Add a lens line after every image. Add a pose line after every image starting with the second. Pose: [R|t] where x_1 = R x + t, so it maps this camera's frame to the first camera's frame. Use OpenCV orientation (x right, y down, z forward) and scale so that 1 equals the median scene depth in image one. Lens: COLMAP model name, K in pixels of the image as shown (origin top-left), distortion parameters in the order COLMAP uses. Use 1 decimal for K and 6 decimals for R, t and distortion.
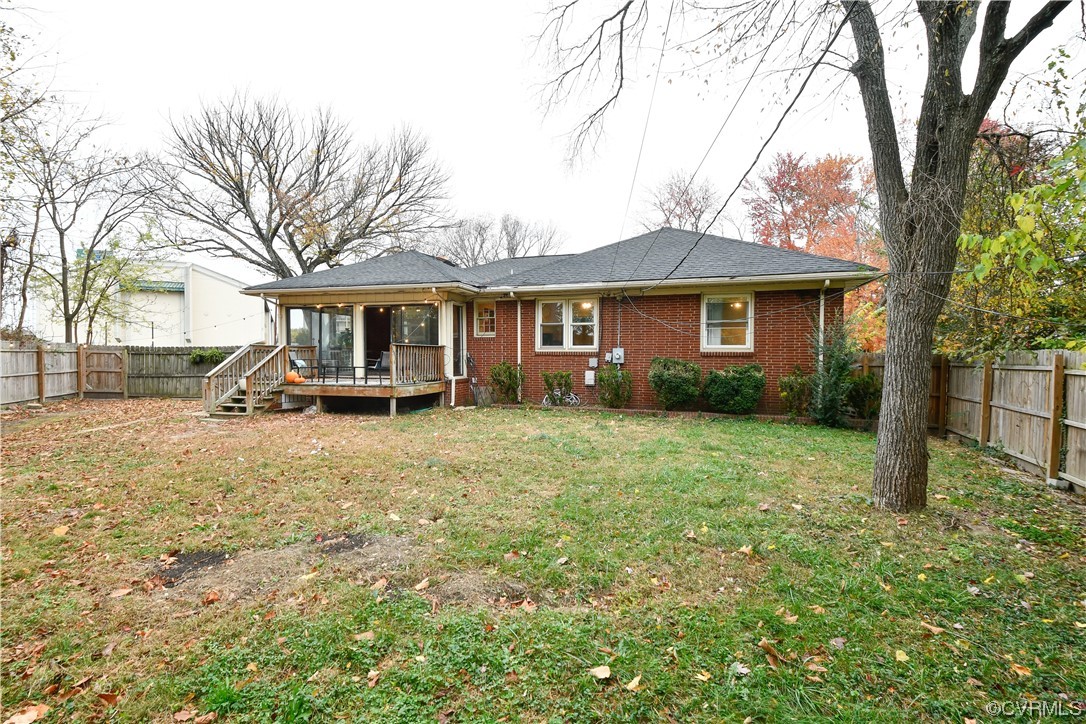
lens RADIAL K [[511.1, 0, 541.5], [0, 511.1, 365.2], [0, 0, 1]] dist [-0.009826, -0.004454]
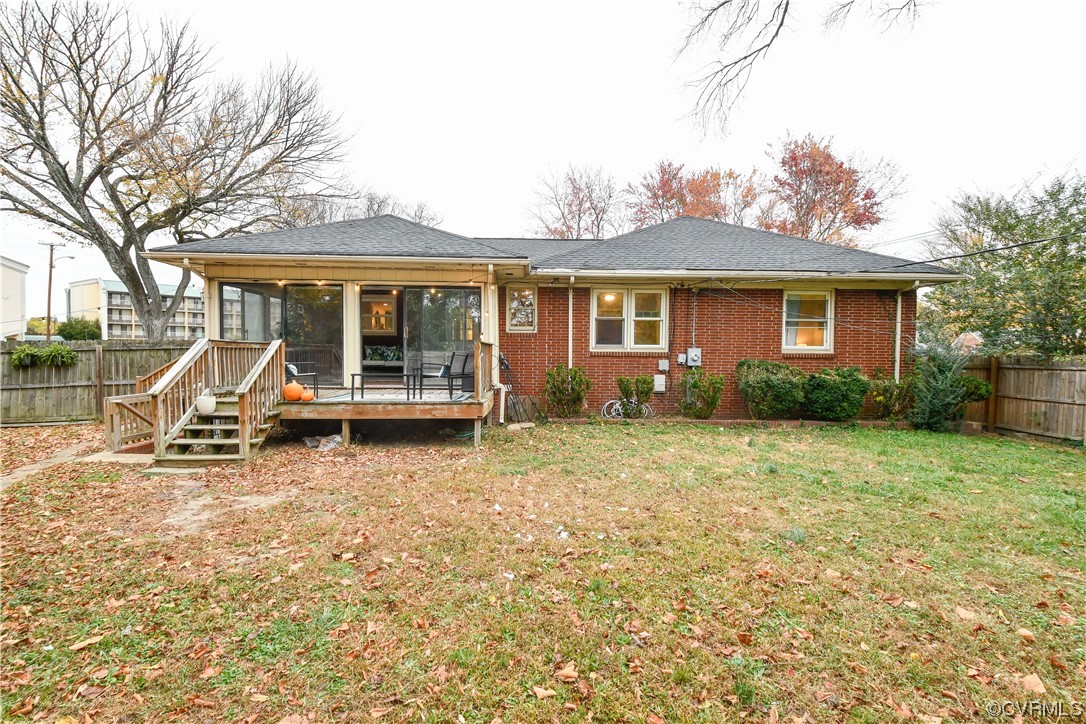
lens RADIAL K [[511.1, 0, 539.4], [0, 511.1, 366.5], [0, 0, 1]] dist [-0.009826, -0.004454]
pose [[0.943523, -0.005789, 0.331256, -0.365001], [0.003158, 0.999959, 0.008481, -0.010479], [-0.331291, -0.006956, 0.943503, 0.268745]]
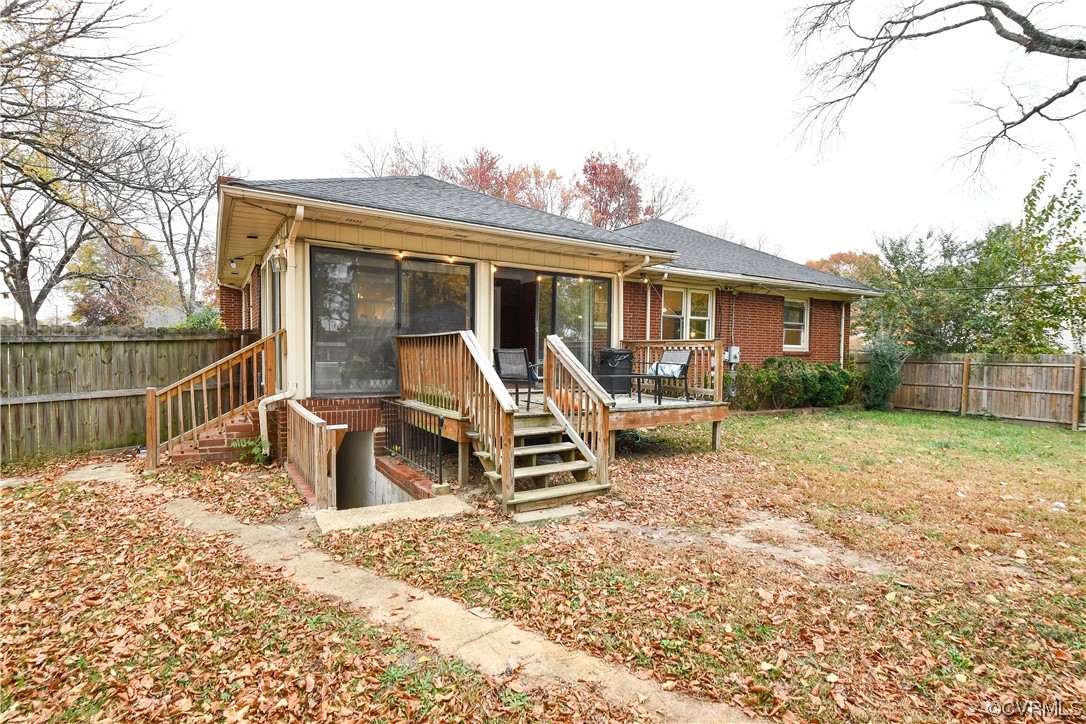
lens RADIAL K [[547.9, 0, 539.9], [0, 547.9, 360.9], [0, 0, 1]] dist [0.000015, -0.001272]
pose [[0.655580, -0.011011, 0.755046, -0.811291], [0.005980, 0.999938, 0.009390, -0.017819], [-0.755102, -0.001640, 0.655605, 0.589993]]
